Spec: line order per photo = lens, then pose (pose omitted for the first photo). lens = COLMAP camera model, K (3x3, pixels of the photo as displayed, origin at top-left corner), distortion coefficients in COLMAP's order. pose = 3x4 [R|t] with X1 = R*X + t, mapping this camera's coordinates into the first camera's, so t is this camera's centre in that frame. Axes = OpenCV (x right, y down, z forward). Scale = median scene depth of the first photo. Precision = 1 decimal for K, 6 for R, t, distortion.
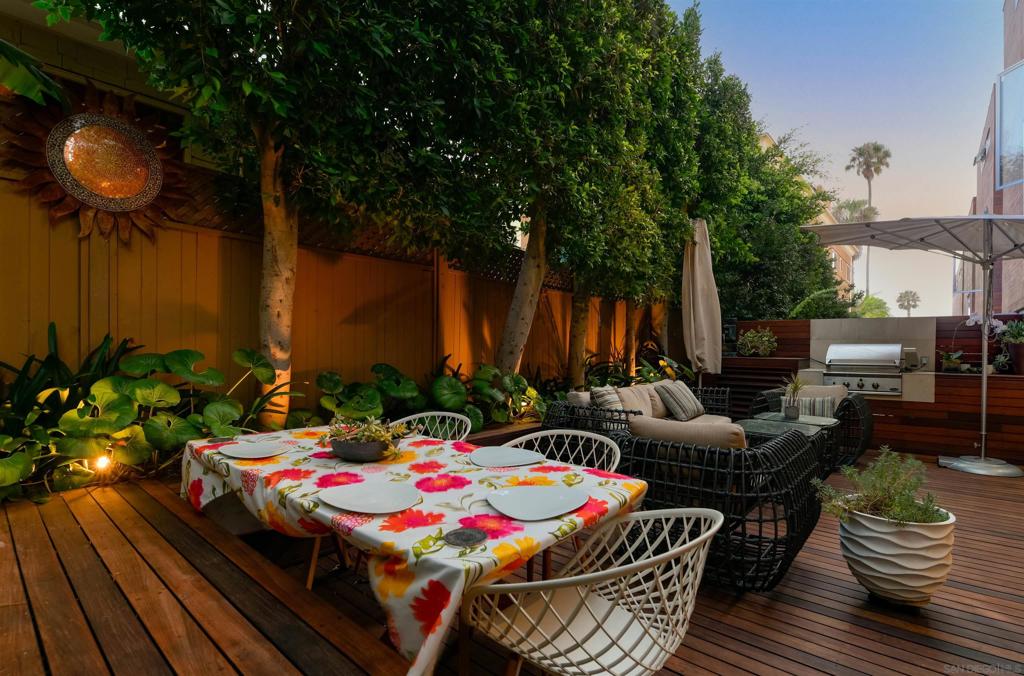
lens RADIAL K [[484.1, 0, 514.7], [0, 484.1, 354.1], [0, 0, 1]] dist [-0.000816, -0.000822]
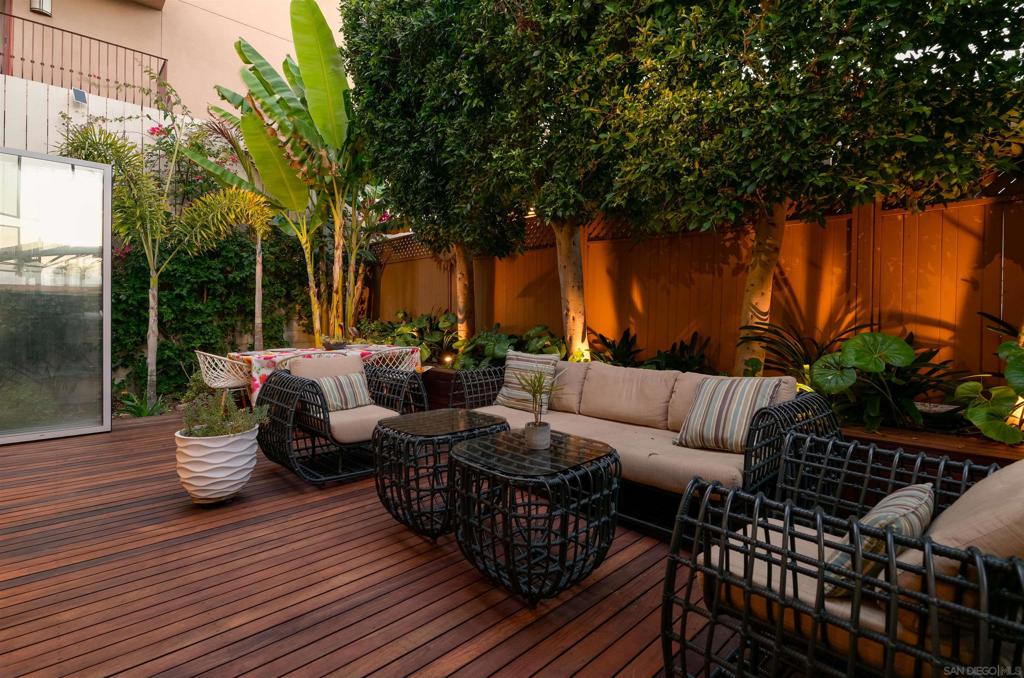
lens RADIAL K [[478.5, 0, 507.7], [0, 478.5, 322.5], [0, 0, 1]] dist [-0.000026, -0.000326]
pose [[-0.096133, 0.009079, -0.995327, 0.806642], [-0.023227, 0.999666, 0.011362, 0.000013], [0.995097, 0.024211, -0.095890, 0.770738]]
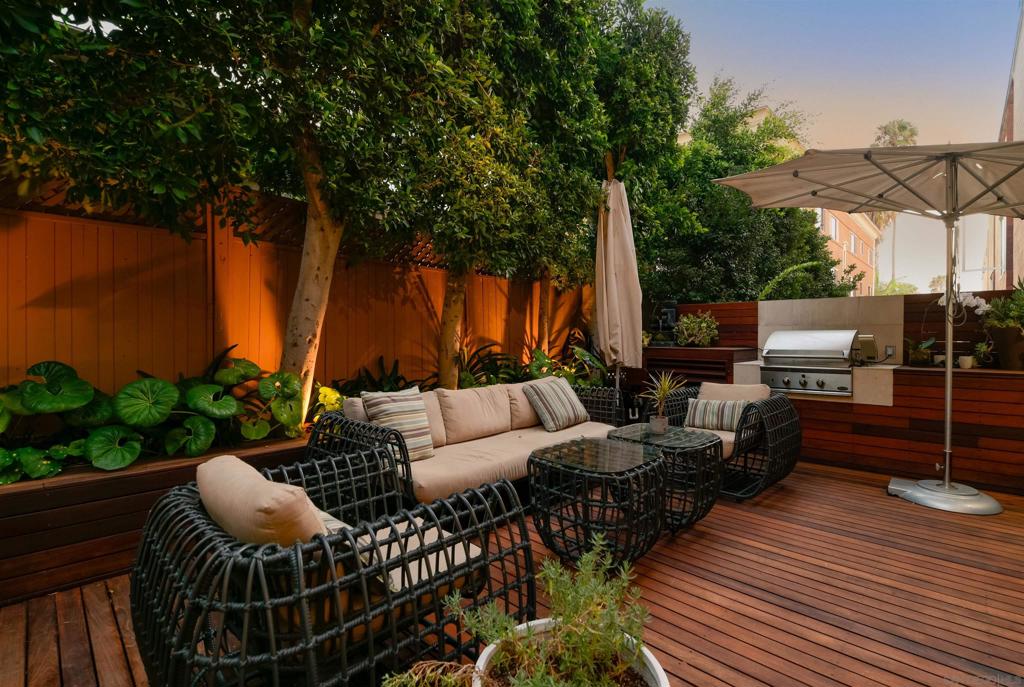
lens RADIAL K [[477.1, 0, 528.3], [0, 477.1, 340.8], [0, 0, 1]] dist [0.000221, 0.000478]
pose [[0.999188, -0.006357, -0.039798, 0.303898], [0.006102, 0.999960, -0.006519, -0.001514], [0.039838, 0.006271, 0.999186, 0.209273]]
